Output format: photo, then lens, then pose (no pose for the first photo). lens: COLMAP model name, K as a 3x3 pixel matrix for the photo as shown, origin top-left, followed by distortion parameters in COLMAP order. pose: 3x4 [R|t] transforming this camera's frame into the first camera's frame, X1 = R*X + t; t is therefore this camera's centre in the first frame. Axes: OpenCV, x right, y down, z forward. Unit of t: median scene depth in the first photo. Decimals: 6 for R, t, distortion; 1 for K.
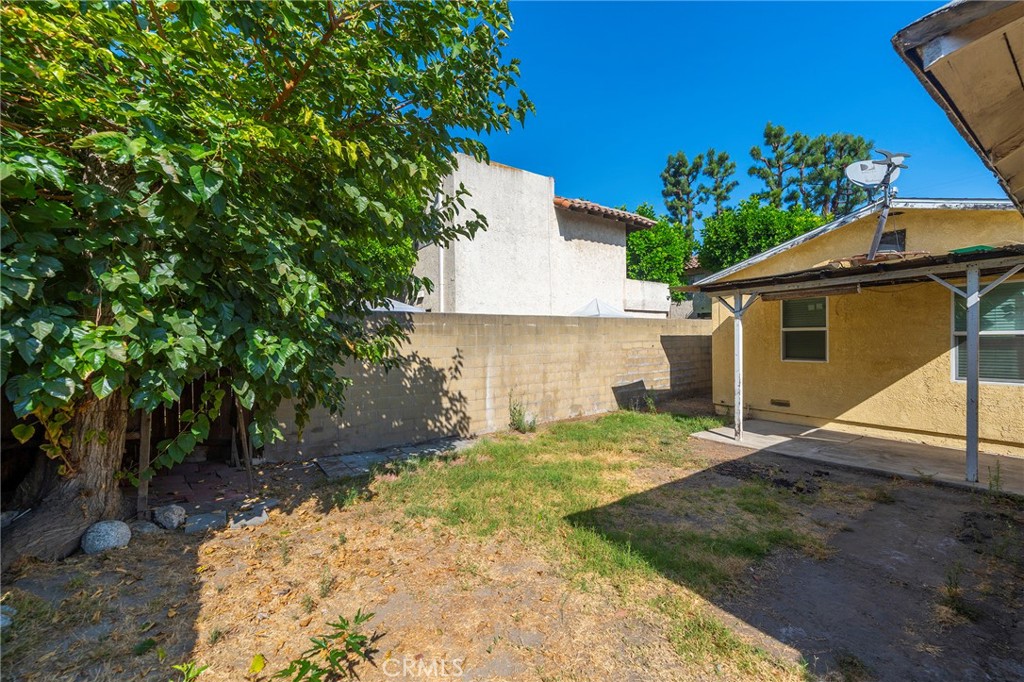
lens RADIAL K [[419.6, 0, 524.9], [0, 419.6, 348.7], [0, 0, 1]] dist [-0.002583, -0.000843]
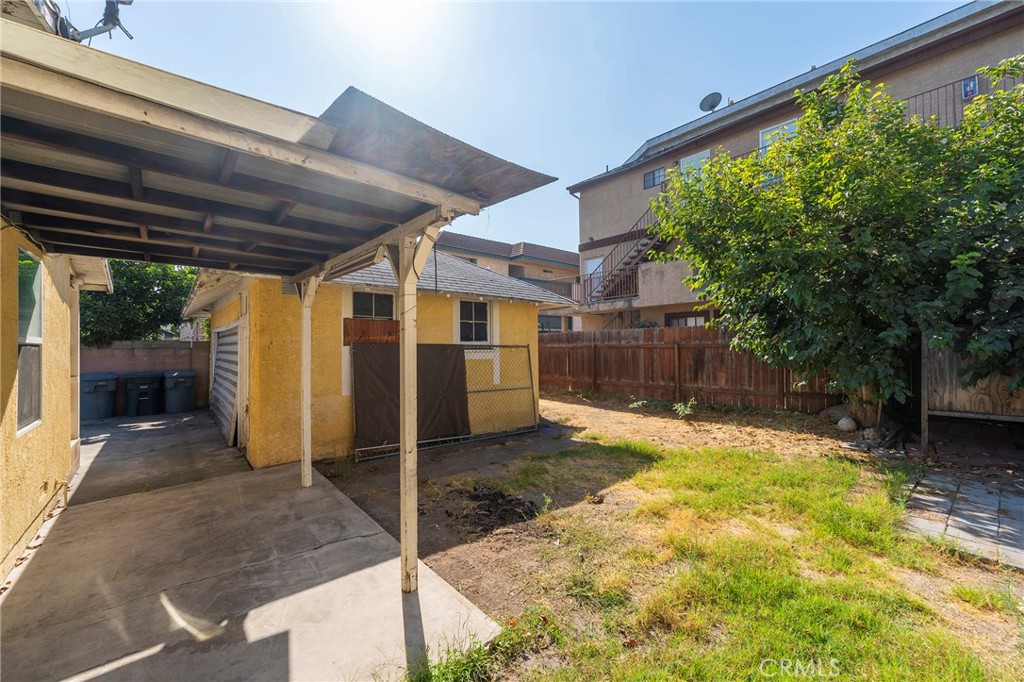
lens RADIAL K [[419.6, 0, 517.4], [0, 419.6, 341.4], [0, 0, 1]] dist [-0.002583, -0.000843]
pose [[-0.997524, 0.019699, -0.067505, 0.400136], [0.018656, 0.999697, 0.016049, -0.028213], [0.067800, 0.014750, -0.997590, 1.331910]]
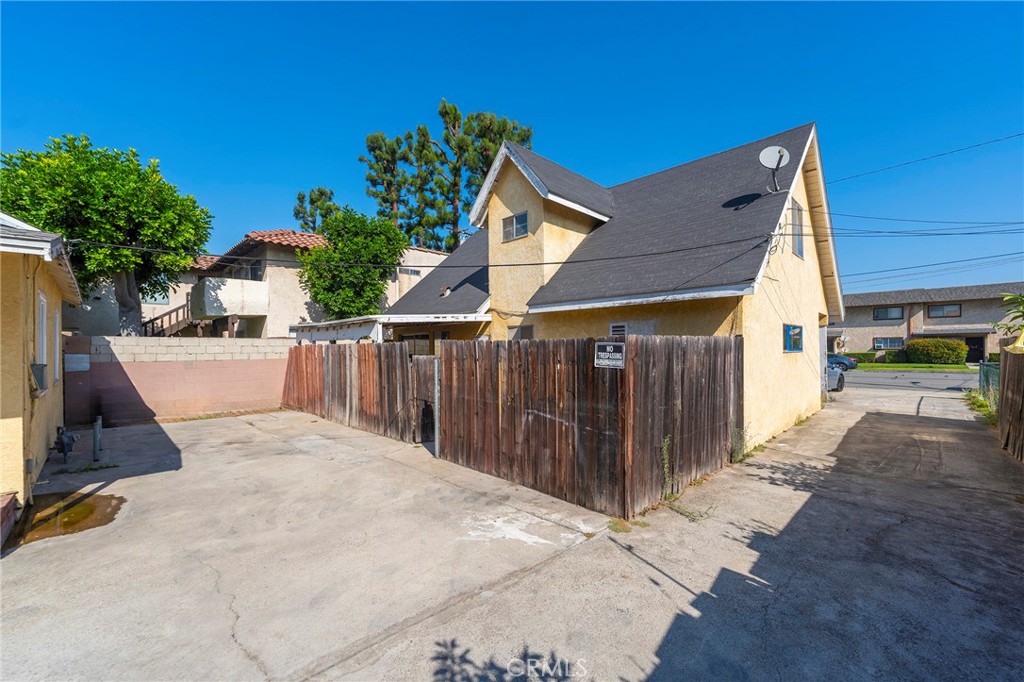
lens RADIAL K [[419.6, 0, 489.7], [0, 419.6, 350.5], [0, 0, 1]] dist [-0.002583, -0.000843]
pose [[0.992360, 0.019235, 0.121871, 2.552199], [-0.016684, 0.999621, -0.021918, -0.084221], [-0.122246, 0.019718, 0.992304, 0.751889]]
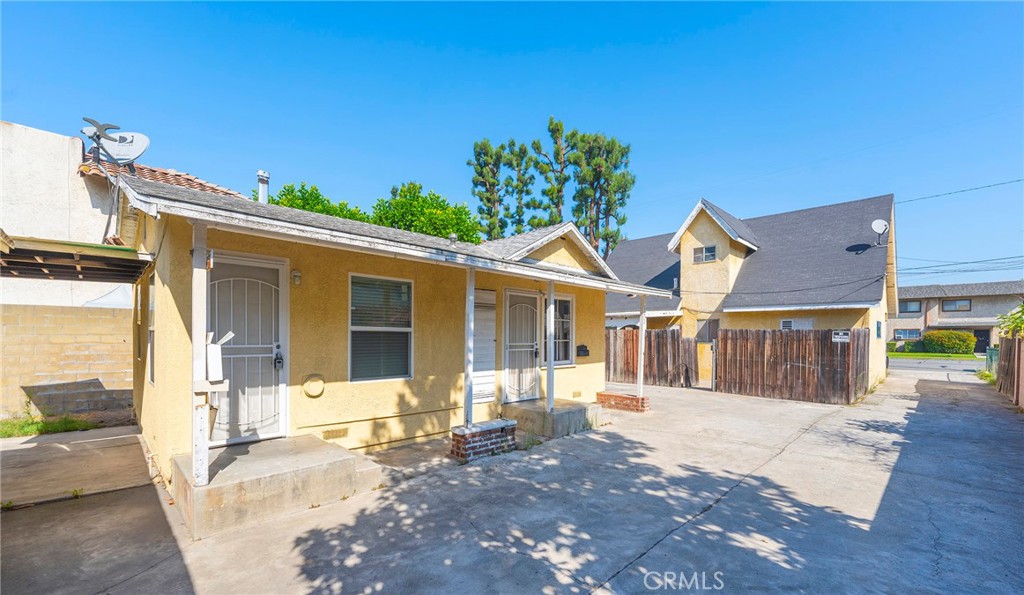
lens RADIAL K [[456.6, 0, 504.9], [0, 456.6, 343.1], [0, 0, 1]] dist [-0.009181, -0.000906]
pose [[0.985044, 0.028549, 0.169920, 1.317362], [-0.027100, 0.999574, -0.010837, -0.019104], [-0.170157, 0.006070, 0.985398, -0.055733]]
